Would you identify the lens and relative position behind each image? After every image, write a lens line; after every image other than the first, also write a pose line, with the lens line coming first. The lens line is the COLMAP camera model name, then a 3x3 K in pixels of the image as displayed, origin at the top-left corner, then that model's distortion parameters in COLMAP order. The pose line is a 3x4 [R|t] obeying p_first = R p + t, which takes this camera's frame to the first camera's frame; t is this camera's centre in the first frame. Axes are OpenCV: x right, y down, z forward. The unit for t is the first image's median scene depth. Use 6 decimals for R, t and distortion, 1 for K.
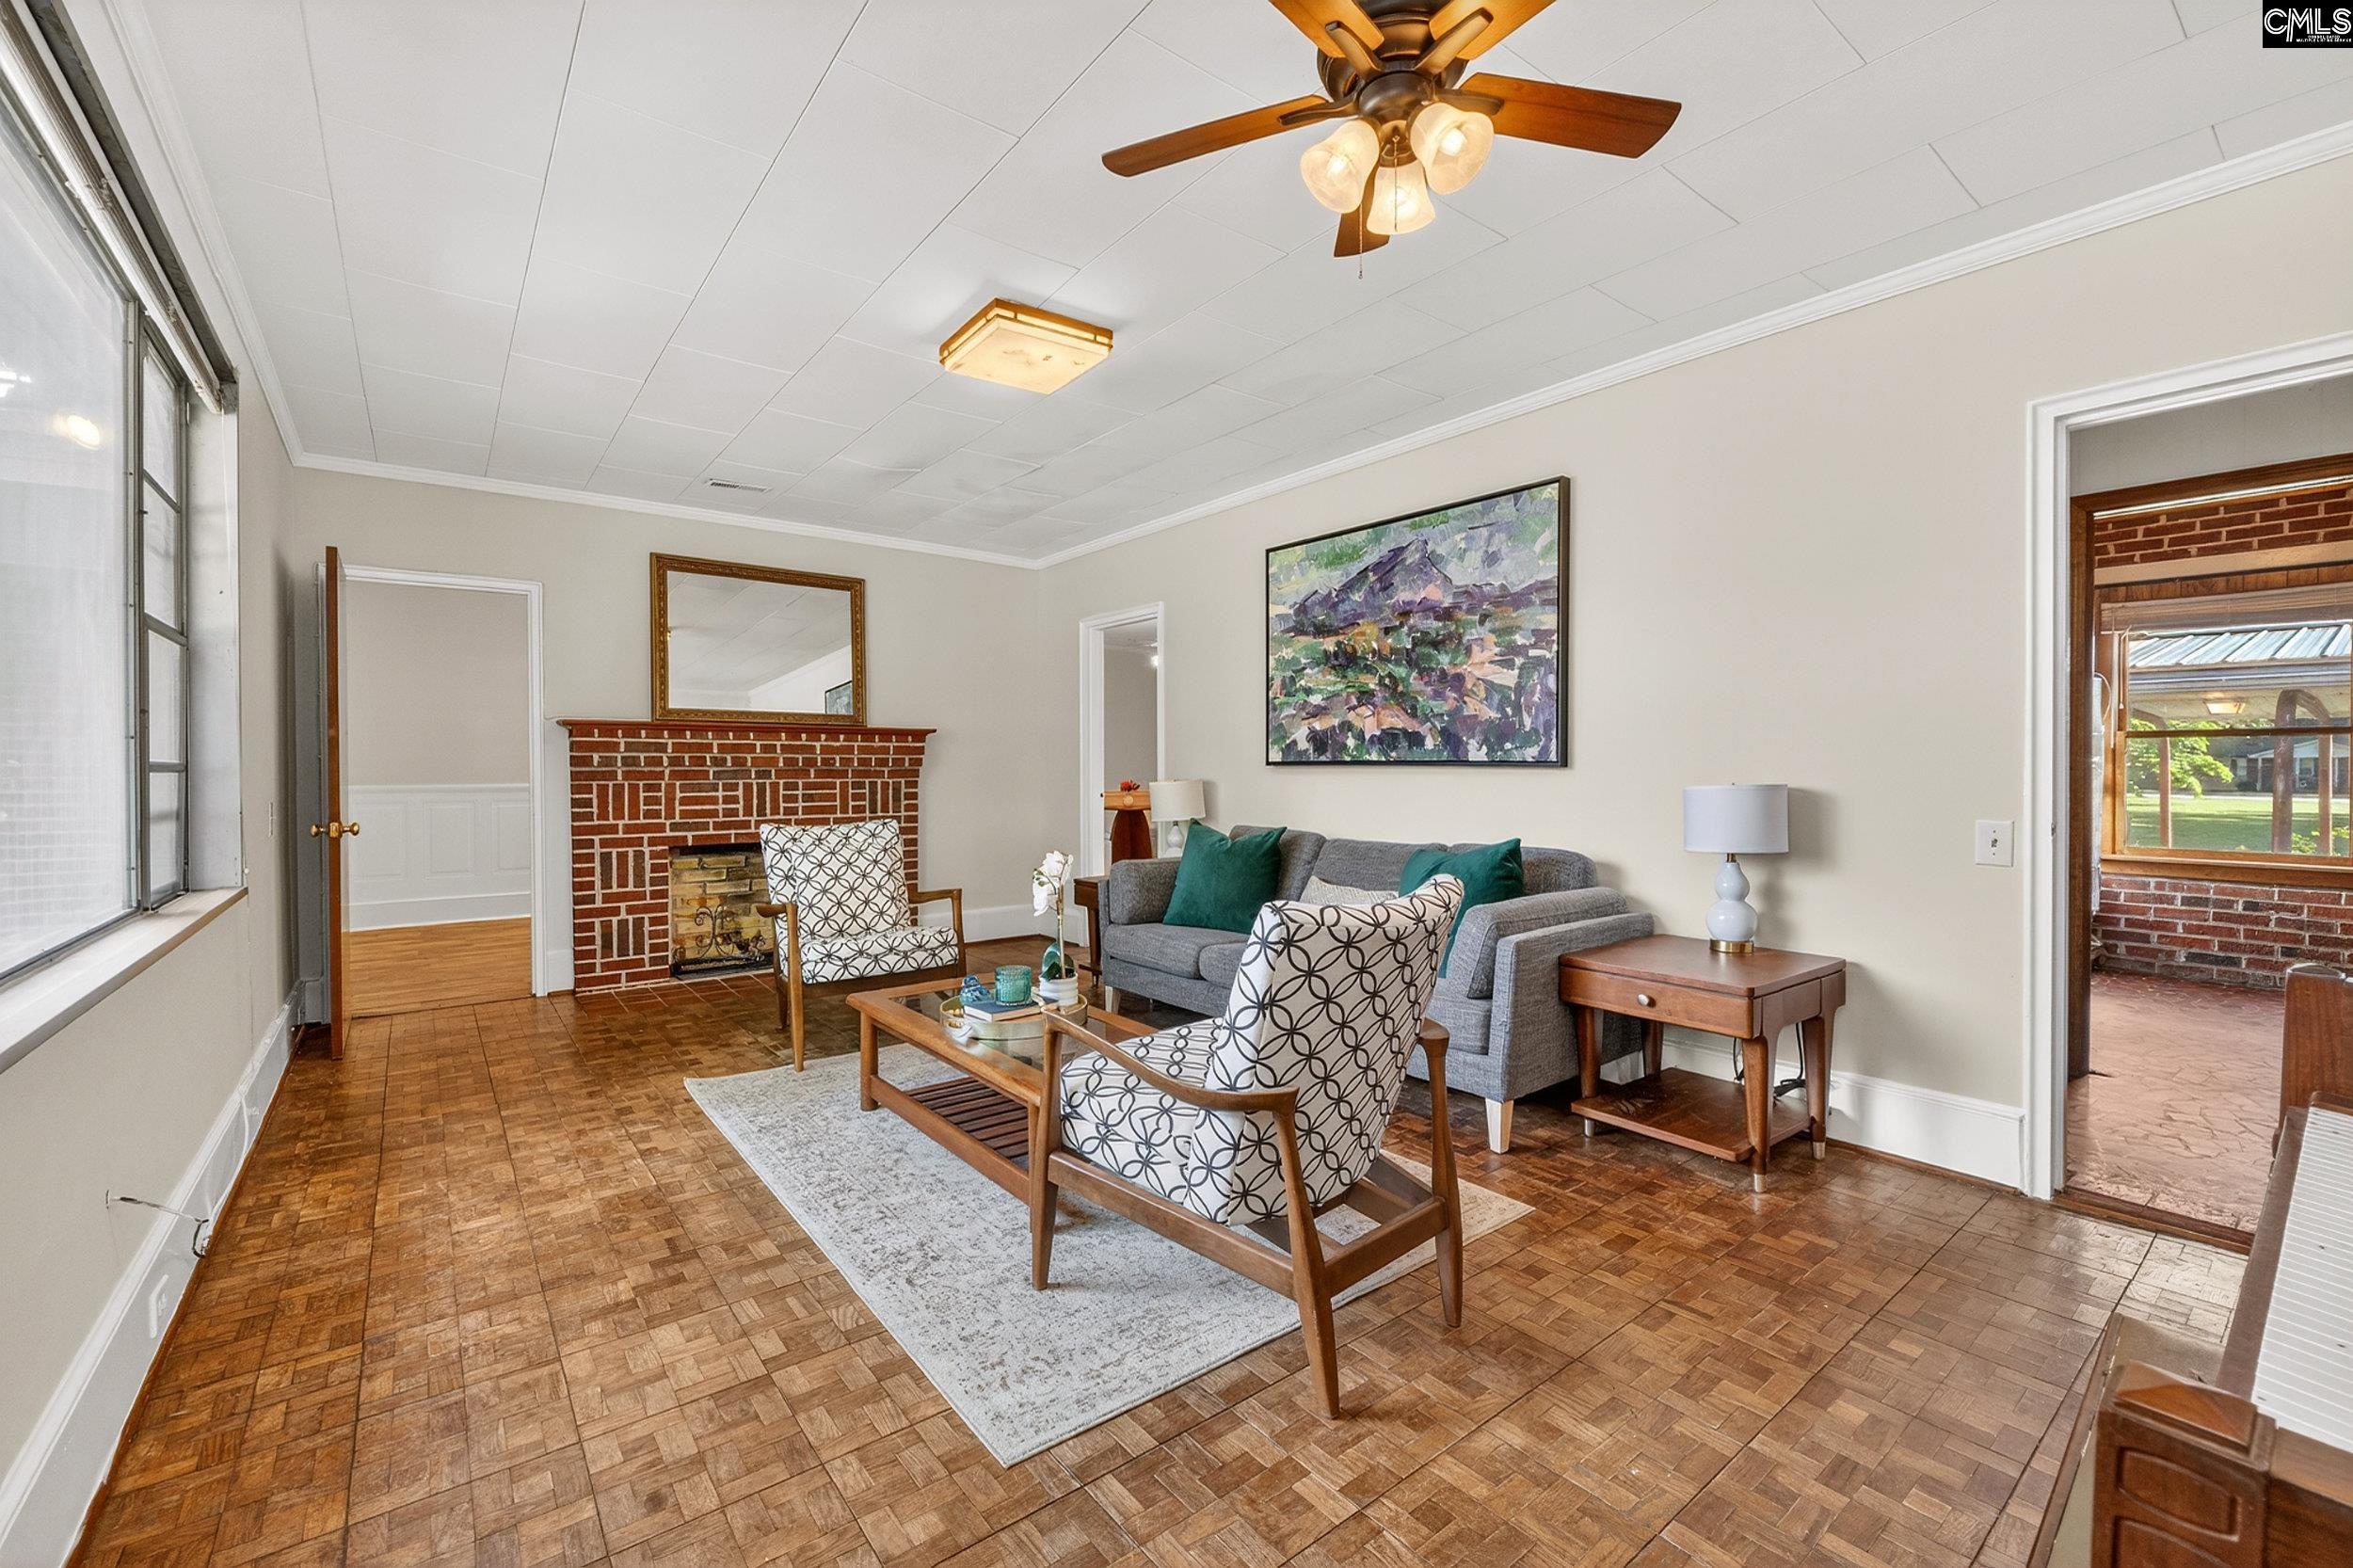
lens RADIAL K [[990.2, 0, 1191.7], [0, 990.2, 778.2], [0, 0, 1]] dist [-0.005186, -0.000229]
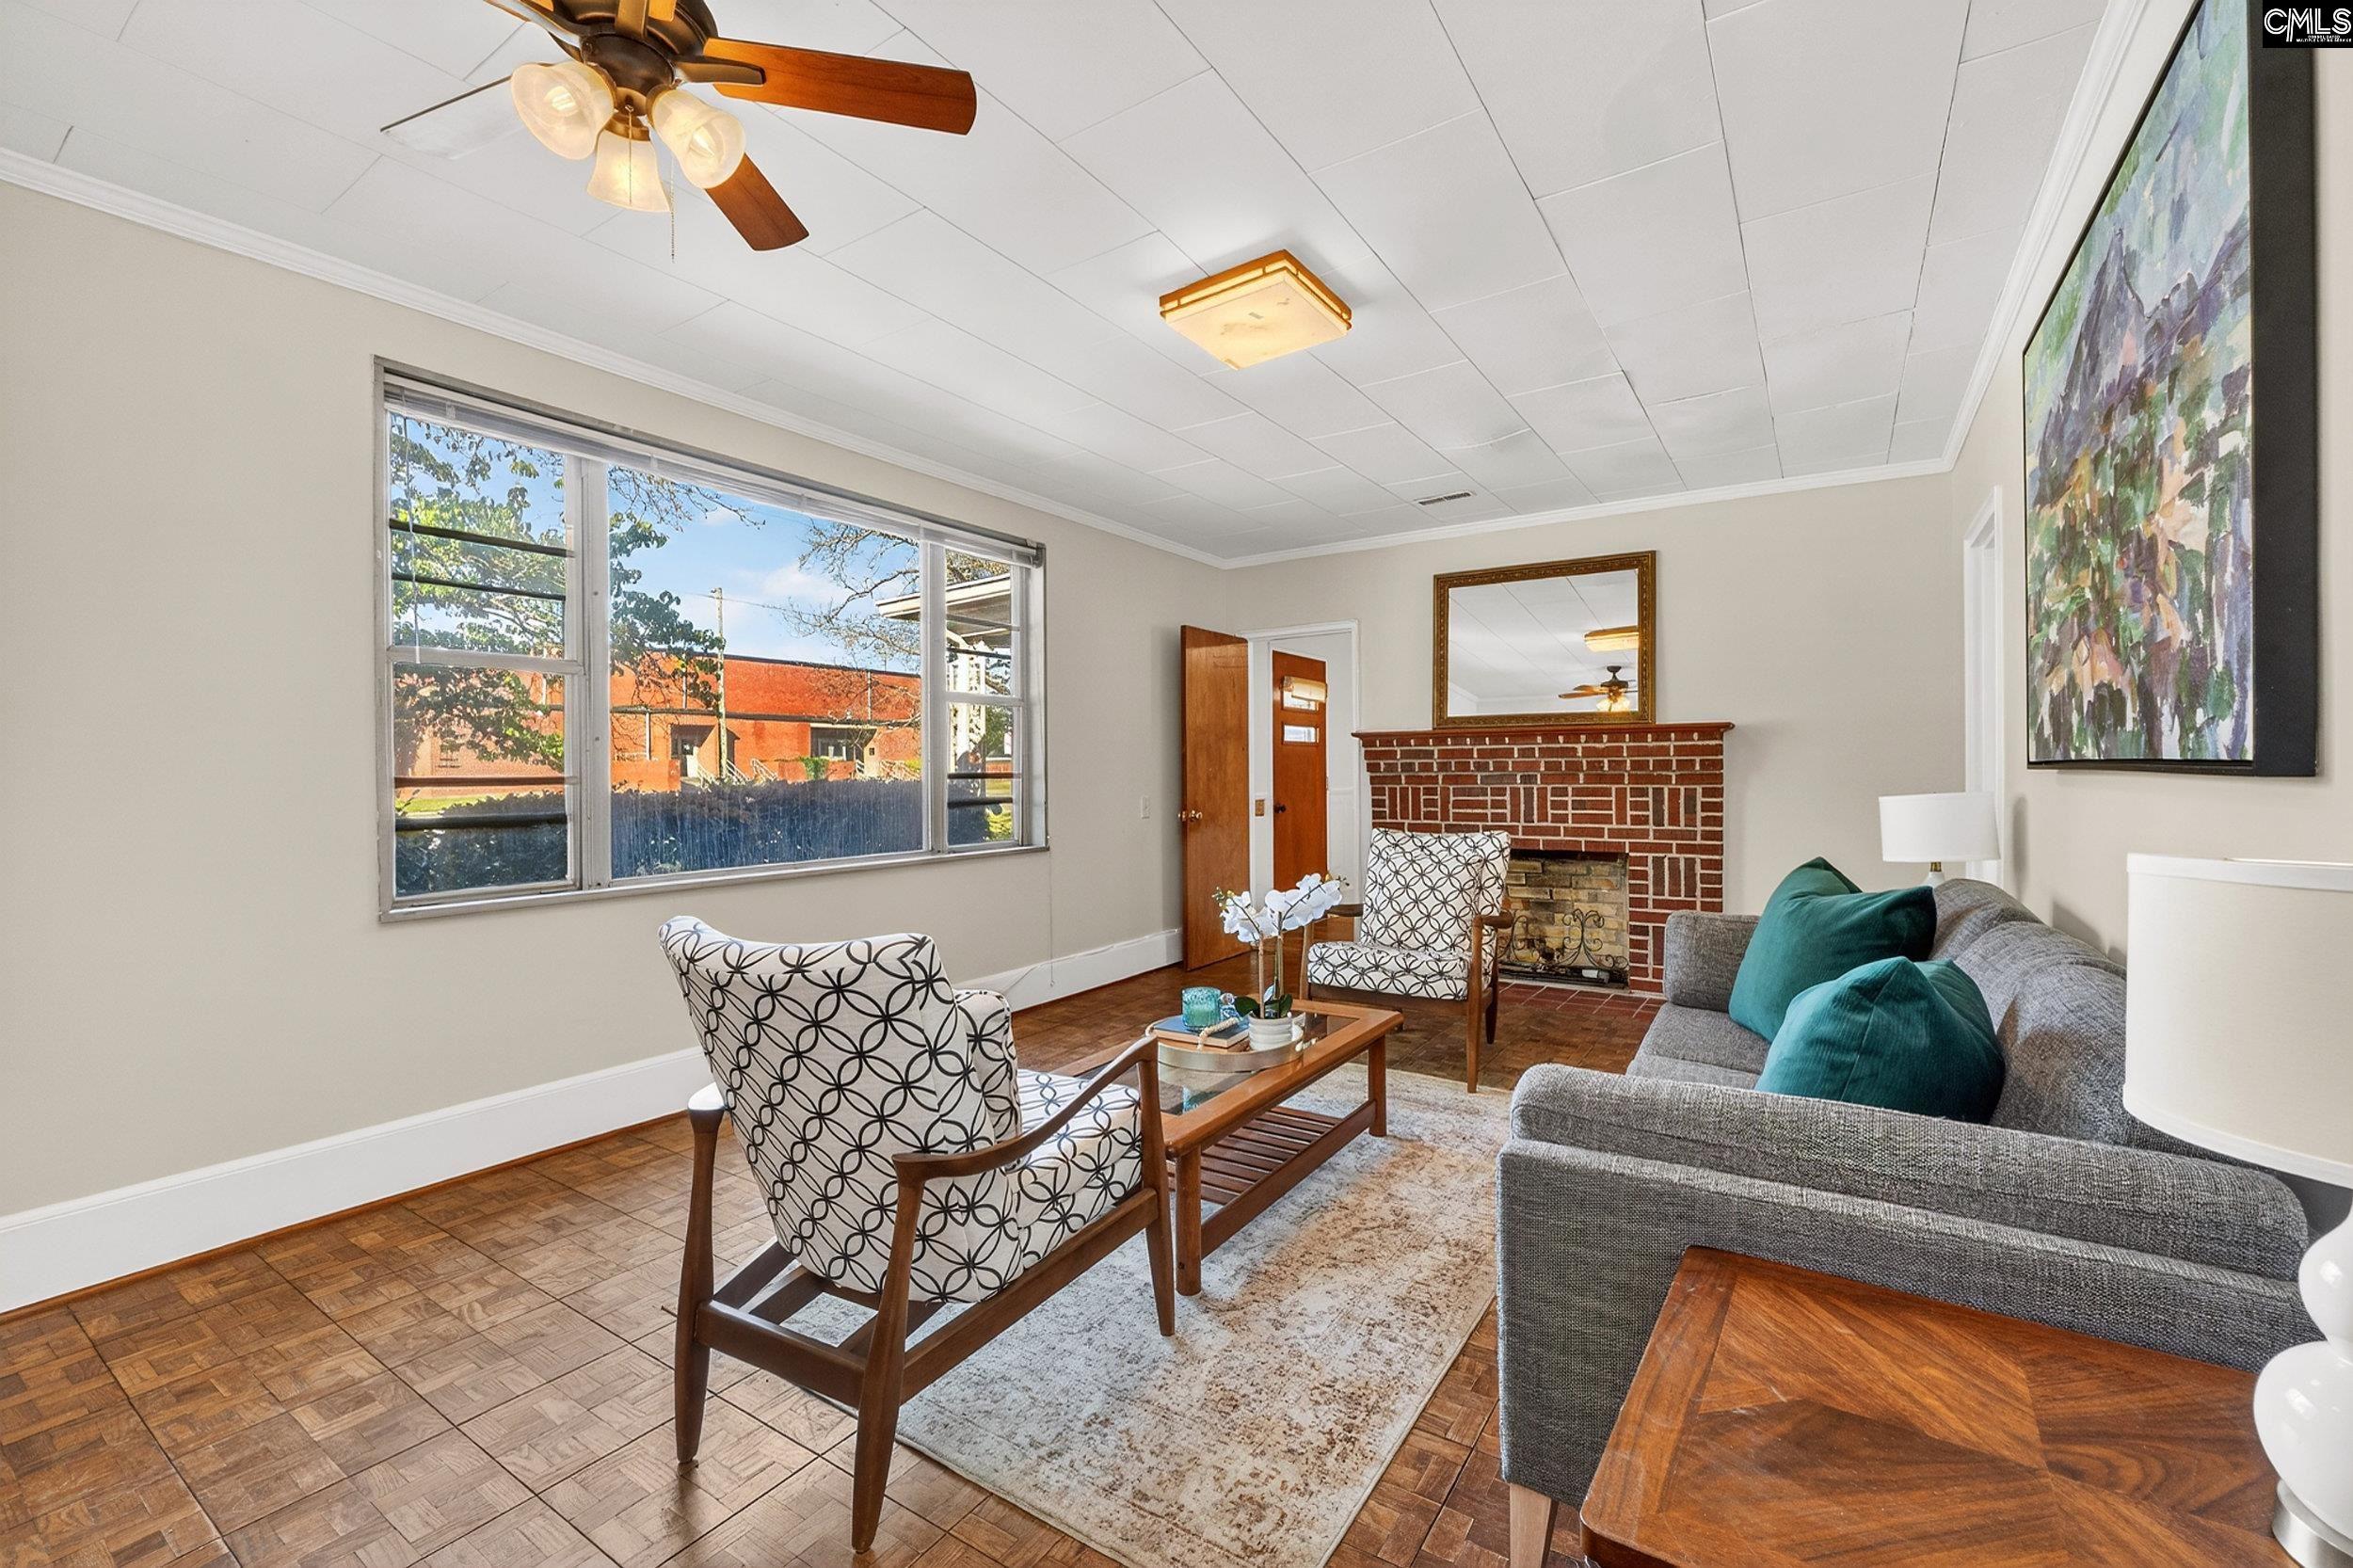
lens RADIAL K [[990.2, 0, 1170.4], [0, 990.2, 779.6], [0, 0, 1]] dist [-0.005186, -0.000229]
pose [[0.300945, 0.006257, -0.953621, 0.483139], [-0.004339, 0.999977, 0.005192, -0.008975], [0.953632, 0.002575, 0.300965, 0.469211]]
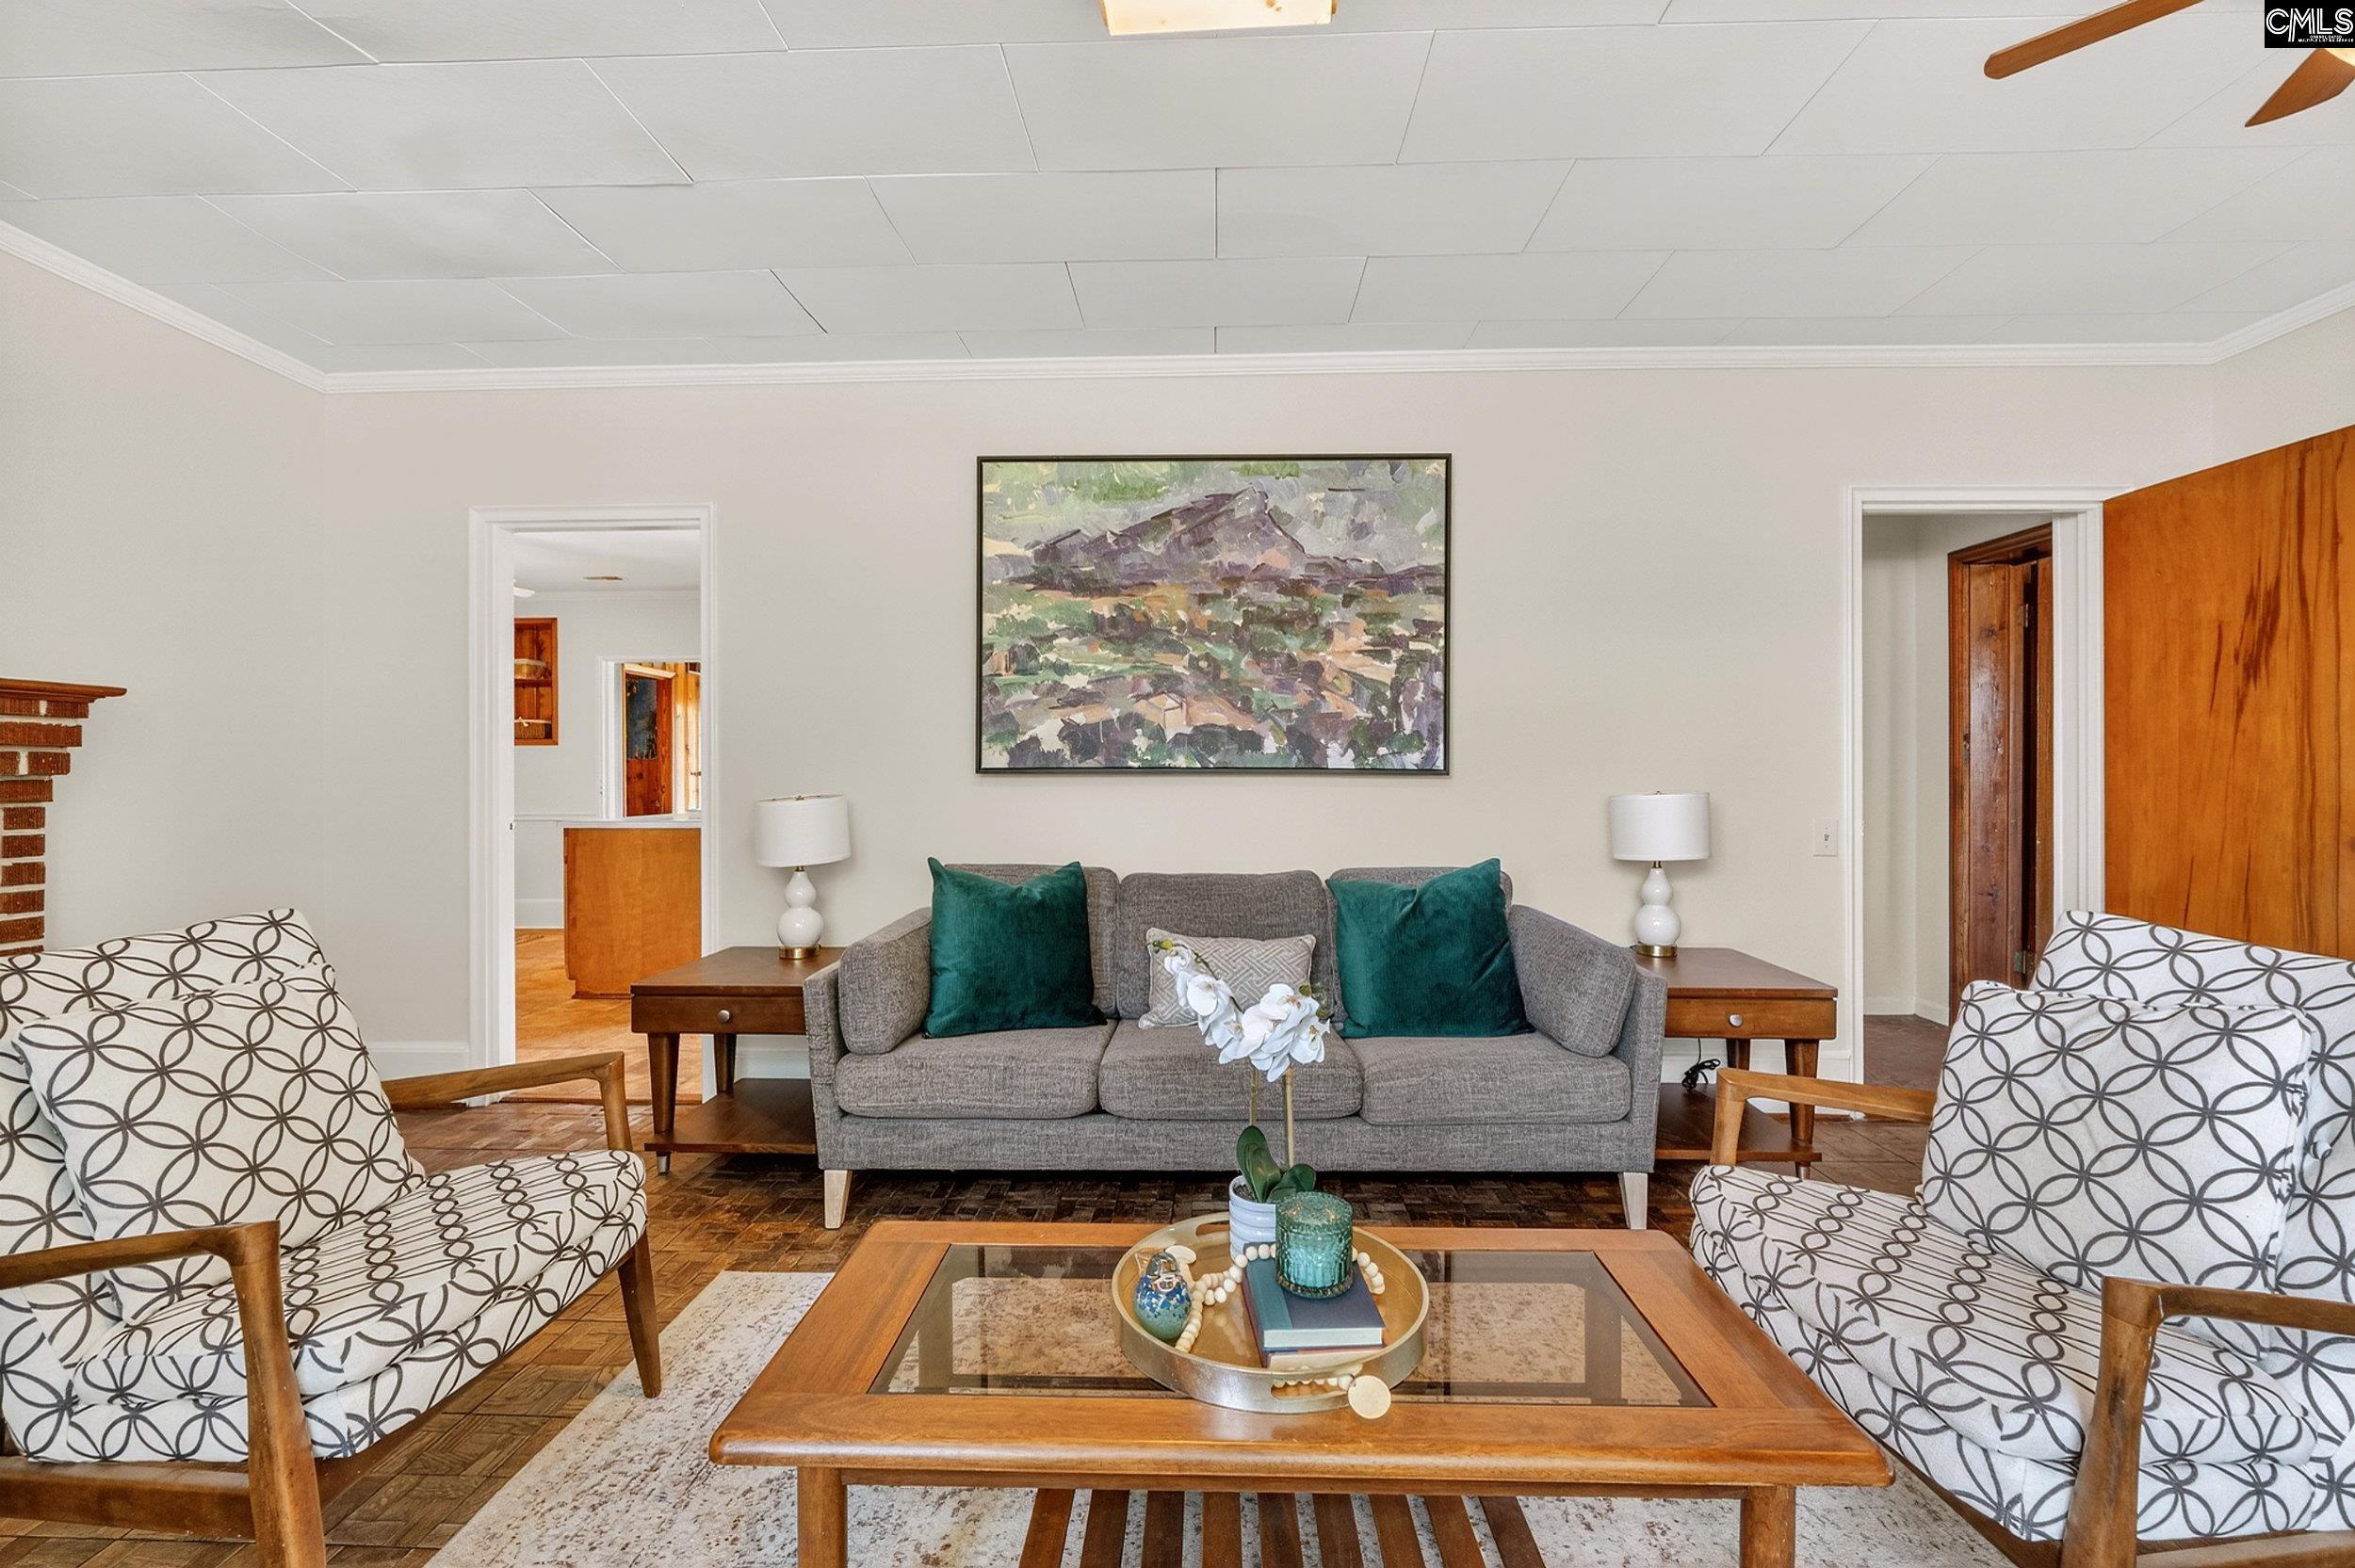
lens RADIAL K [[990.9, 0, 1173.8], [0, 990.9, 772.6], [0, 0, 1]] dist [-0.005186, -0.000229]
pose [[0.644948, 0.002509, 0.764222, -0.399234], [0.008778, 0.999904, -0.010690, -0.005582], [-0.764176, 0.013603, 0.644864, 0.513473]]
